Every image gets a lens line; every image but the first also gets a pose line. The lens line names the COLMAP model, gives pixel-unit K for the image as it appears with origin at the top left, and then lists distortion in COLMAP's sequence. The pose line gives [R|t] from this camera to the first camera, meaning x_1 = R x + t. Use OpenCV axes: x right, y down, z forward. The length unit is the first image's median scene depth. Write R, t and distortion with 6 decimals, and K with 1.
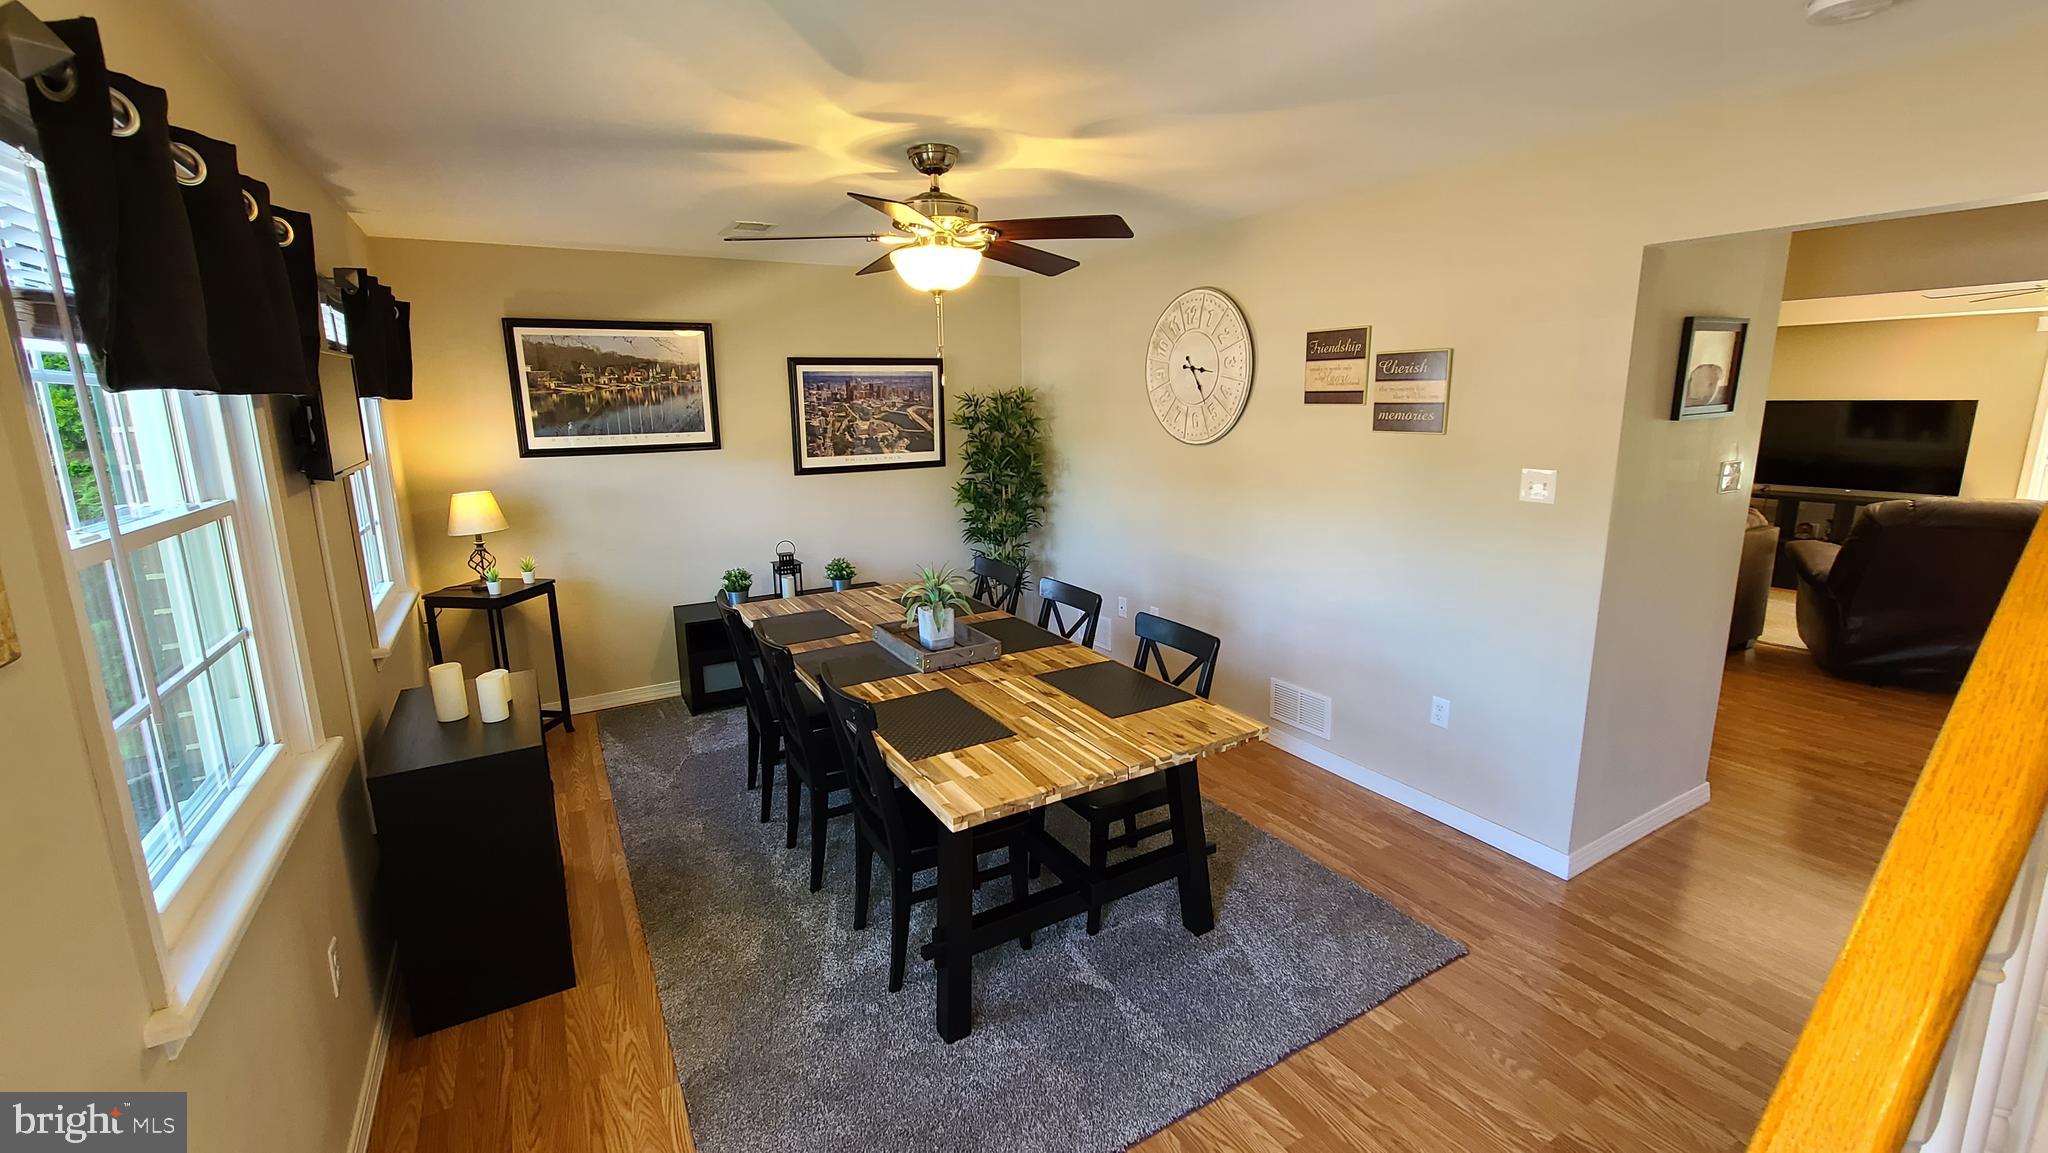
lens RADIAL K [[850.0, 0, 1027.0], [0, 850.0, 569.9], [0, 0, 1]] dist [-0.001304, 0.000217]
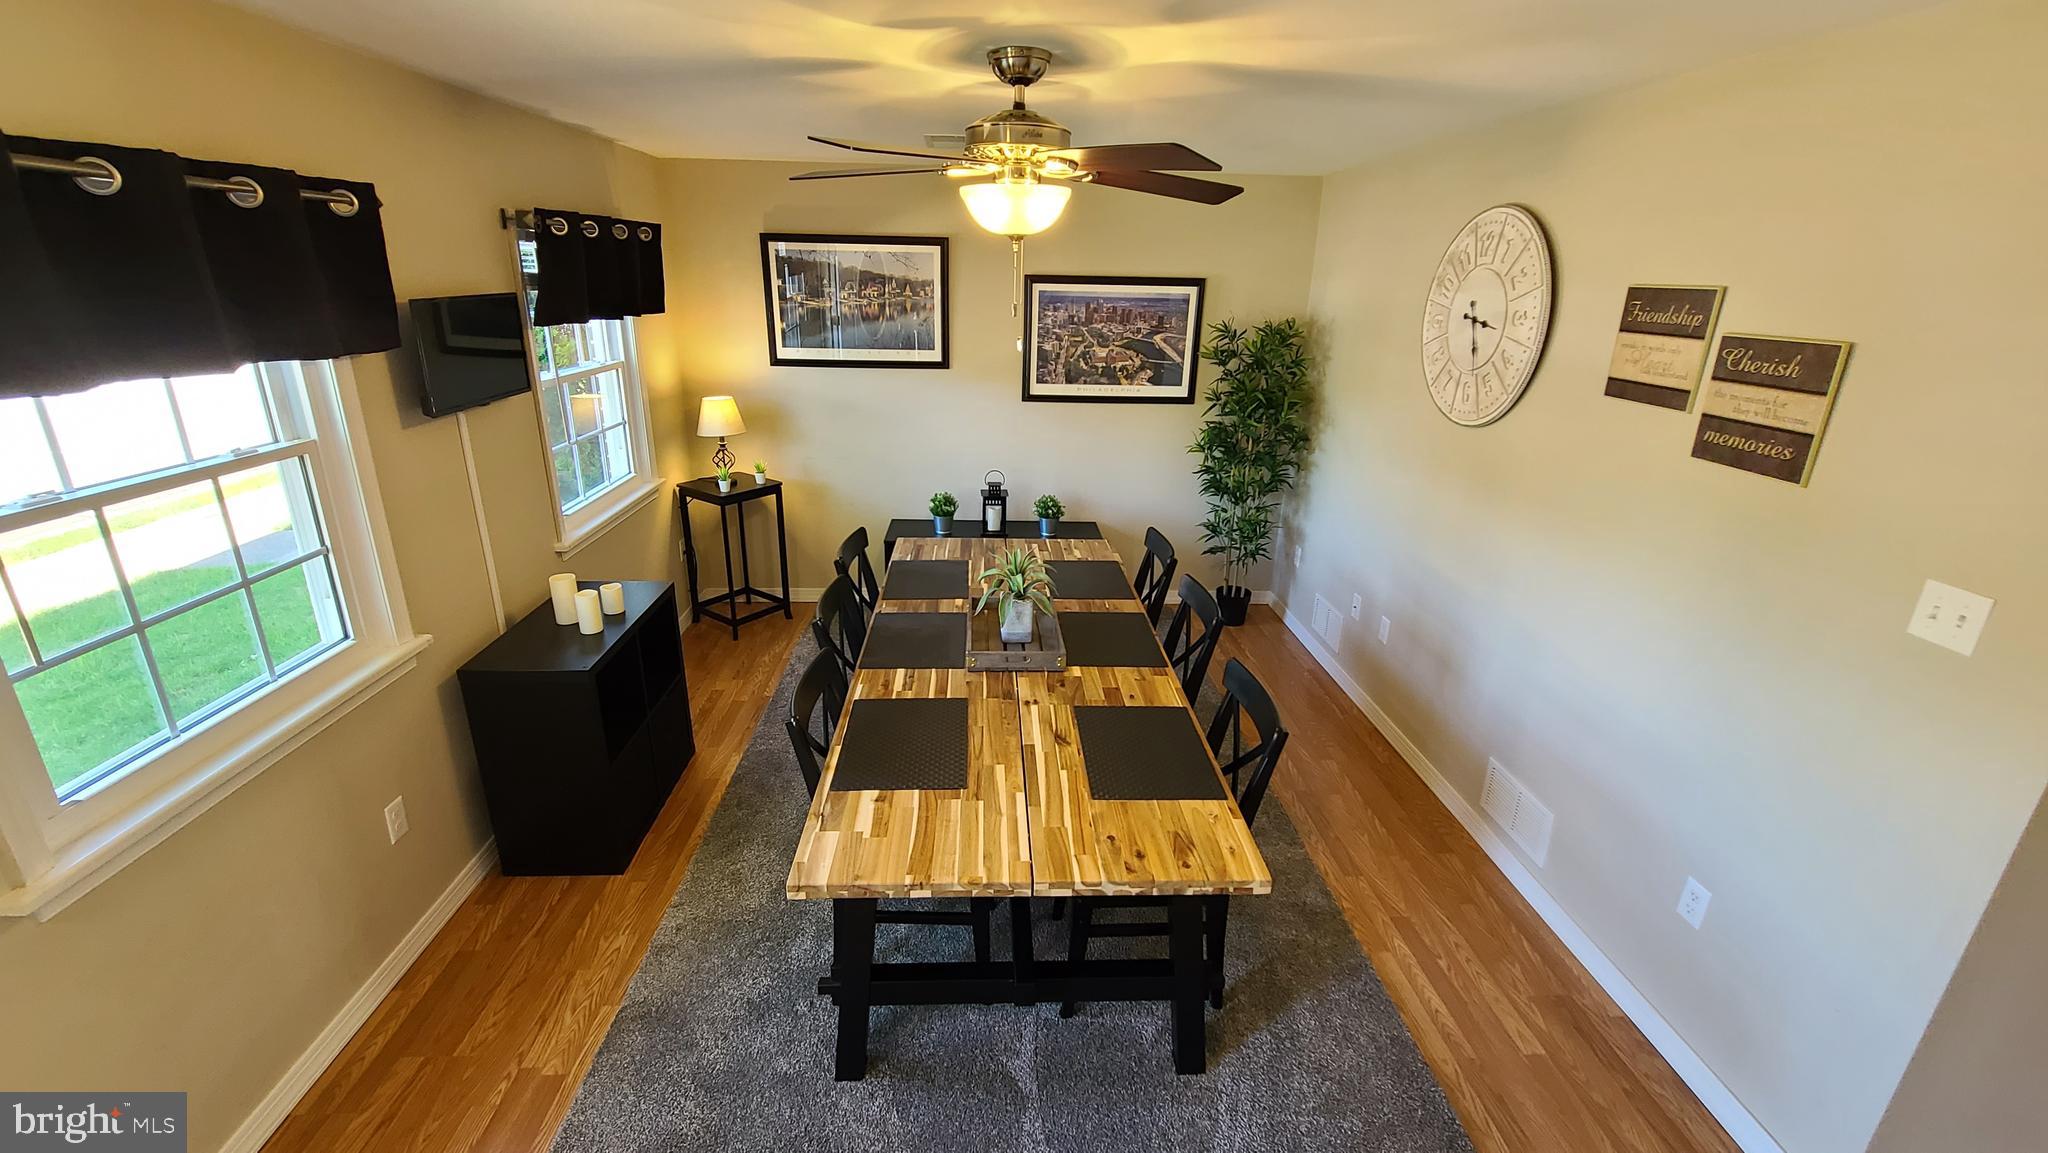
lens RADIAL K [[850.0, 0, 1020.0], [0, 850.0, 569.6], [0, 0, 1]] dist [-0.001304, 0.000217]
pose [[0.879089, 0.190283, -0.437029, 0.252124], [-0.130310, 0.977875, 0.163647, -0.116268], [0.458499, -0.086911, 0.884435, 0.194952]]
